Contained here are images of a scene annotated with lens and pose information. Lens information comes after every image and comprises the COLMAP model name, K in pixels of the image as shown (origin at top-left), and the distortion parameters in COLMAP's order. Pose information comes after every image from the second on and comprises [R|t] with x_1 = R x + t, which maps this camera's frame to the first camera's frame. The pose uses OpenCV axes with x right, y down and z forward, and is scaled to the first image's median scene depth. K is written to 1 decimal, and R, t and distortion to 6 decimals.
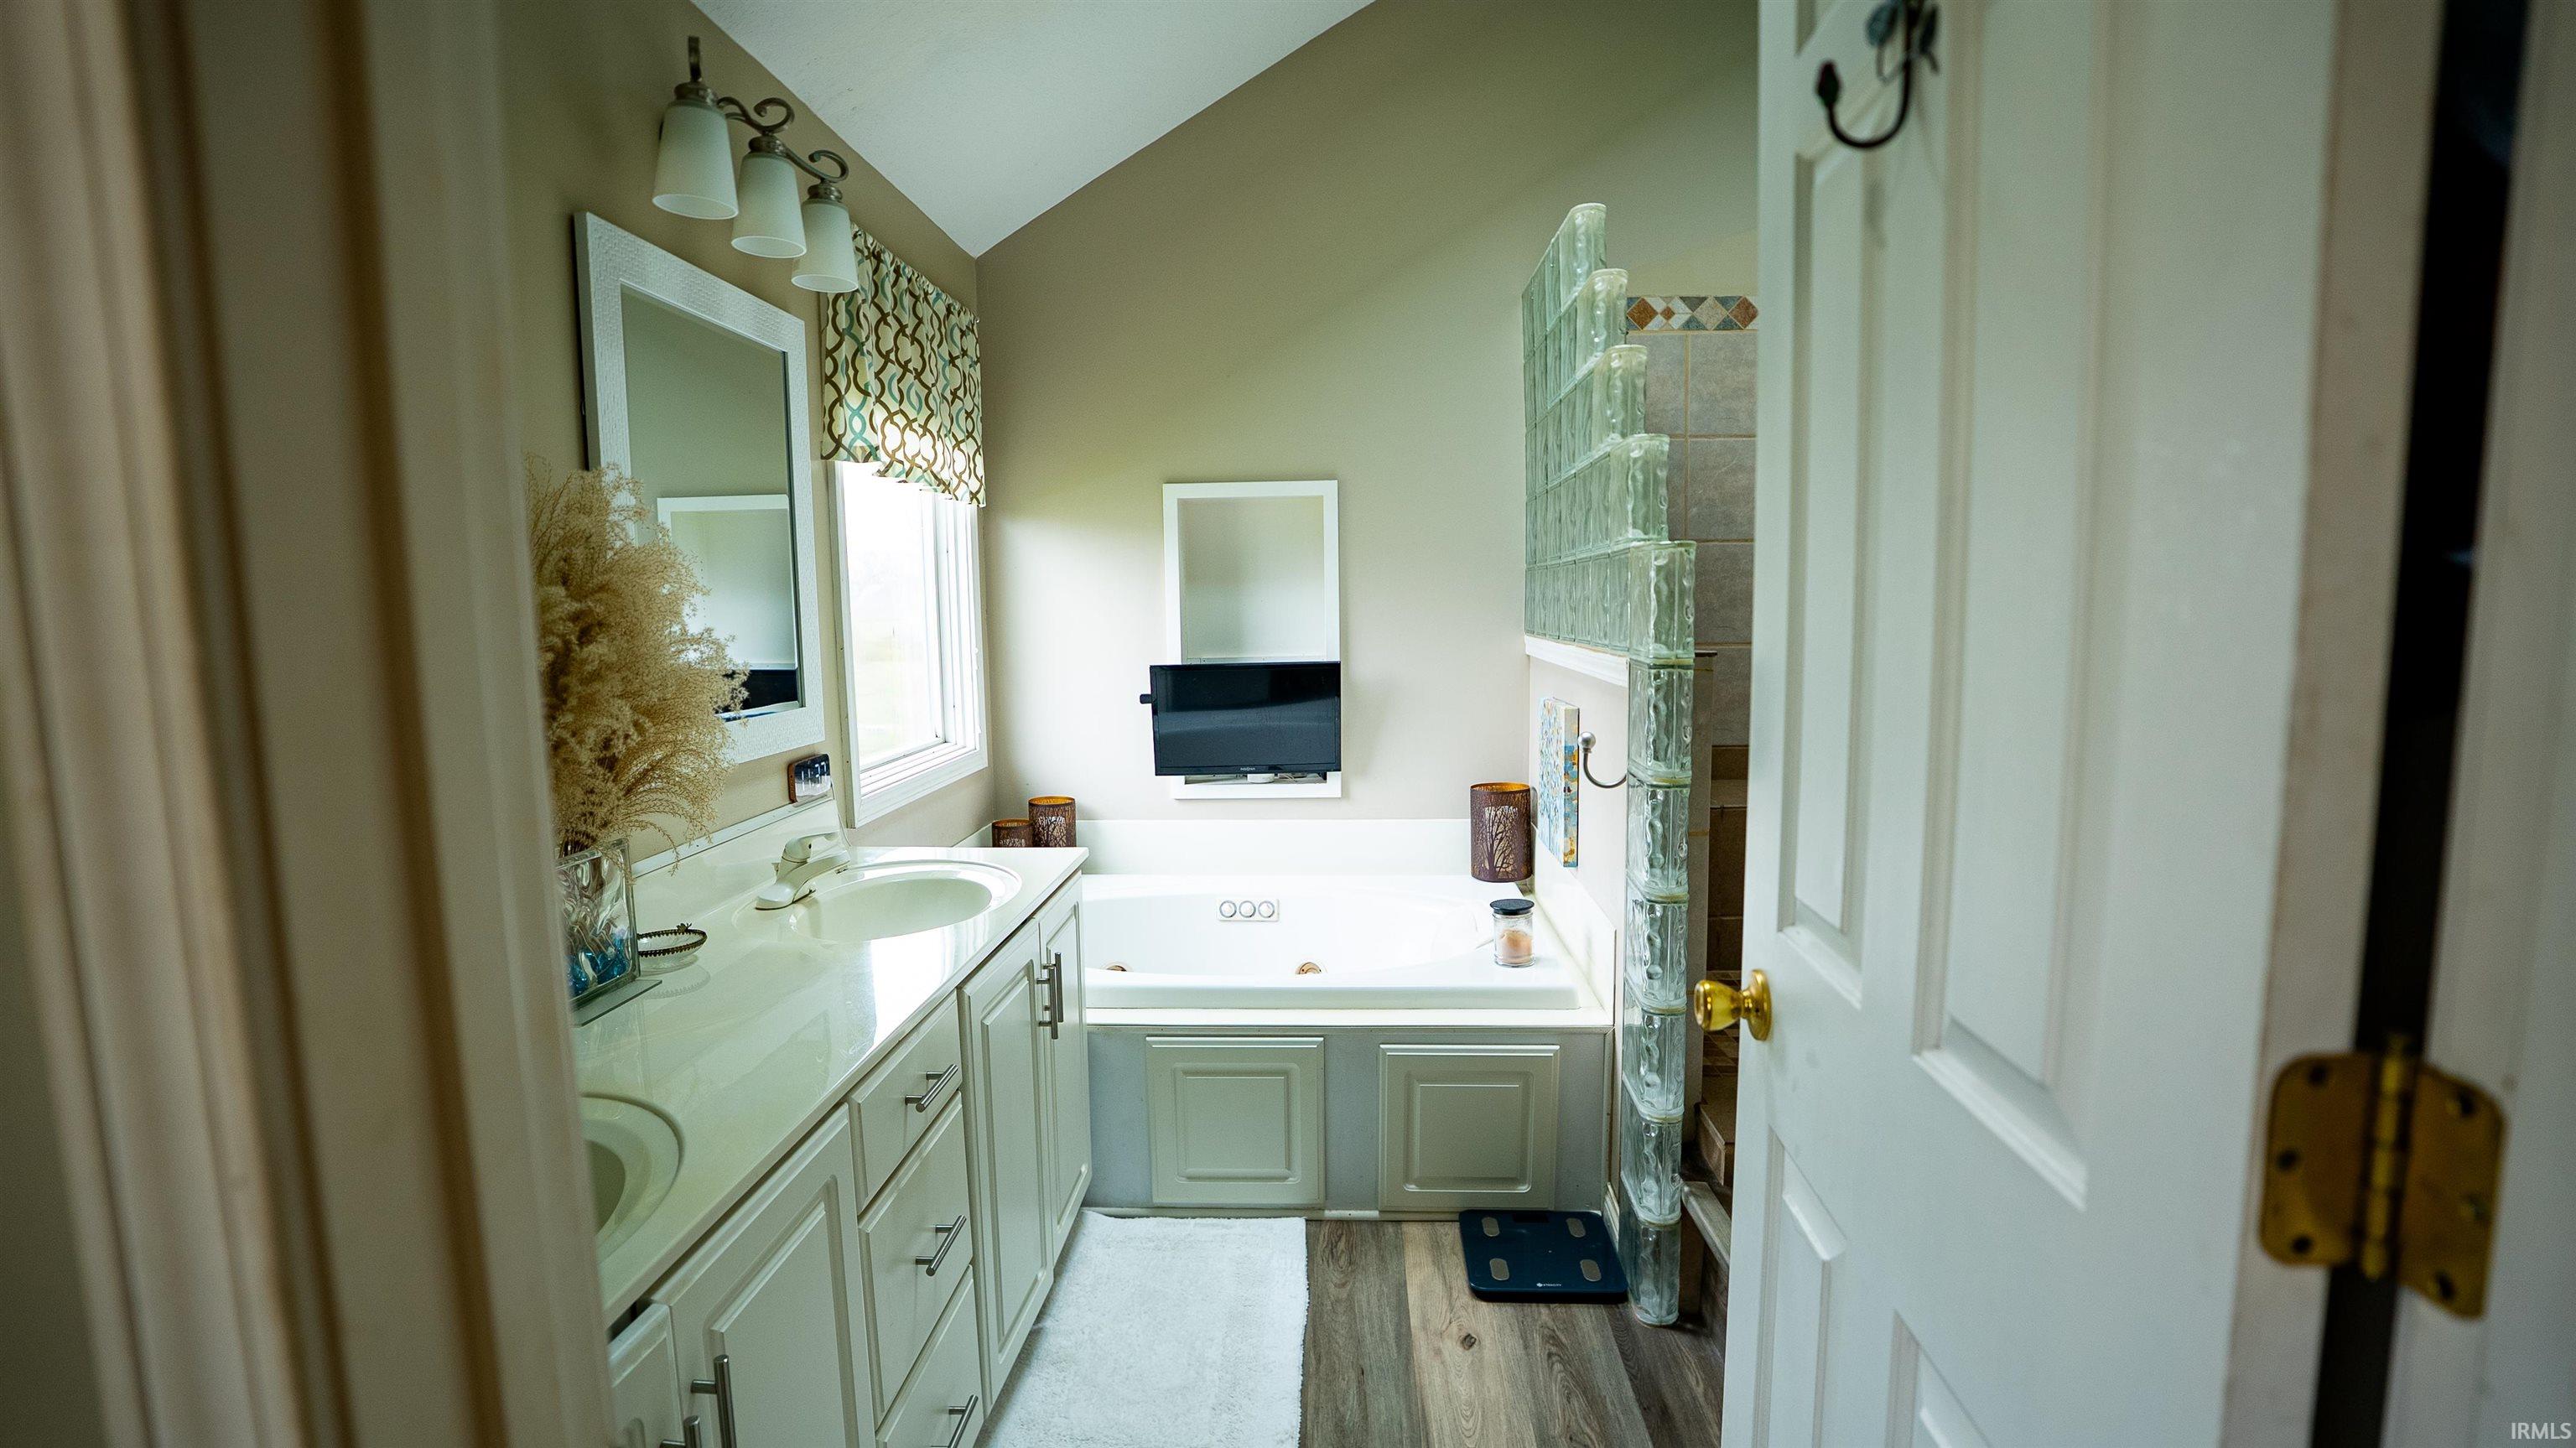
lens RADIAL K [[1184.4, 0, 1286.4], [0, 1184.4, 720.0], [0, 0, 1]] dist [-0.050699, 0.014056]
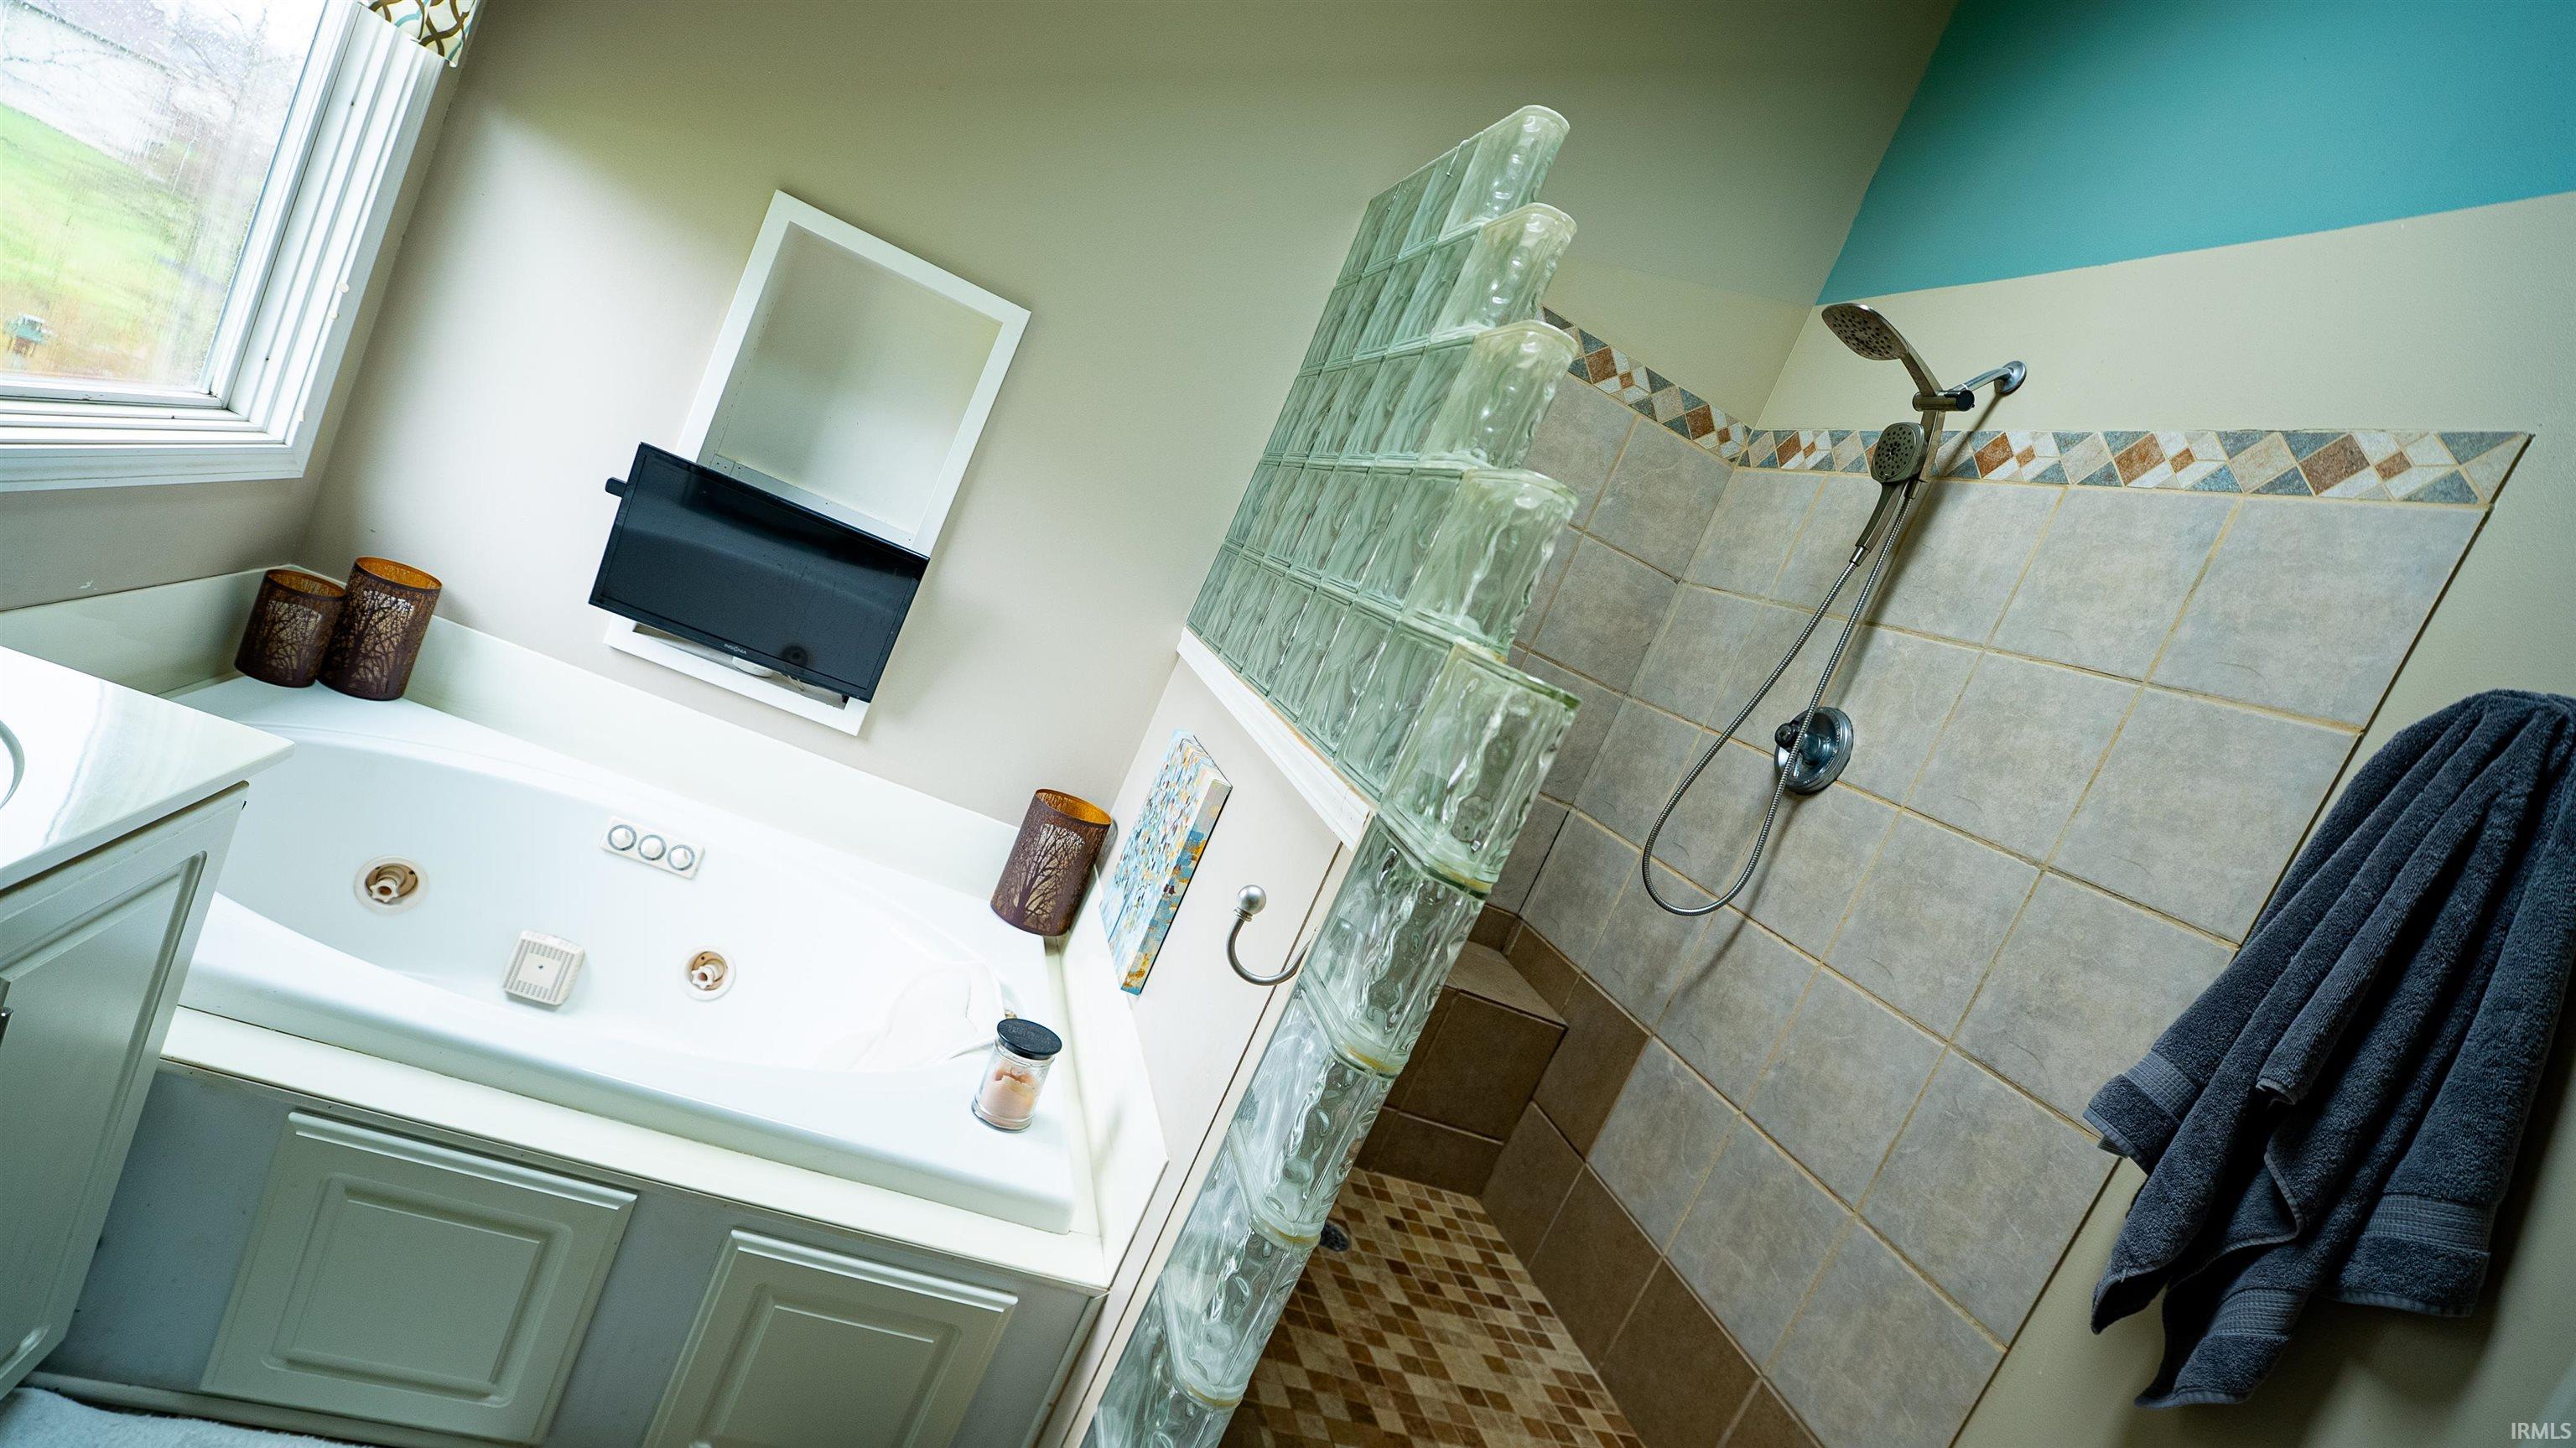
lens RADIAL K [[1184.4, 0, 1284.6], [0, 1184.4, 717.8], [0, 0, 1]] dist [-0.050699, 0.014056]
pose [[0.859419, 0.364331, 0.358696, 0.012299], [-0.393757, 0.919162, 0.009819, -0.060725], [-0.326122, -0.149677, 0.933403, 0.333580]]
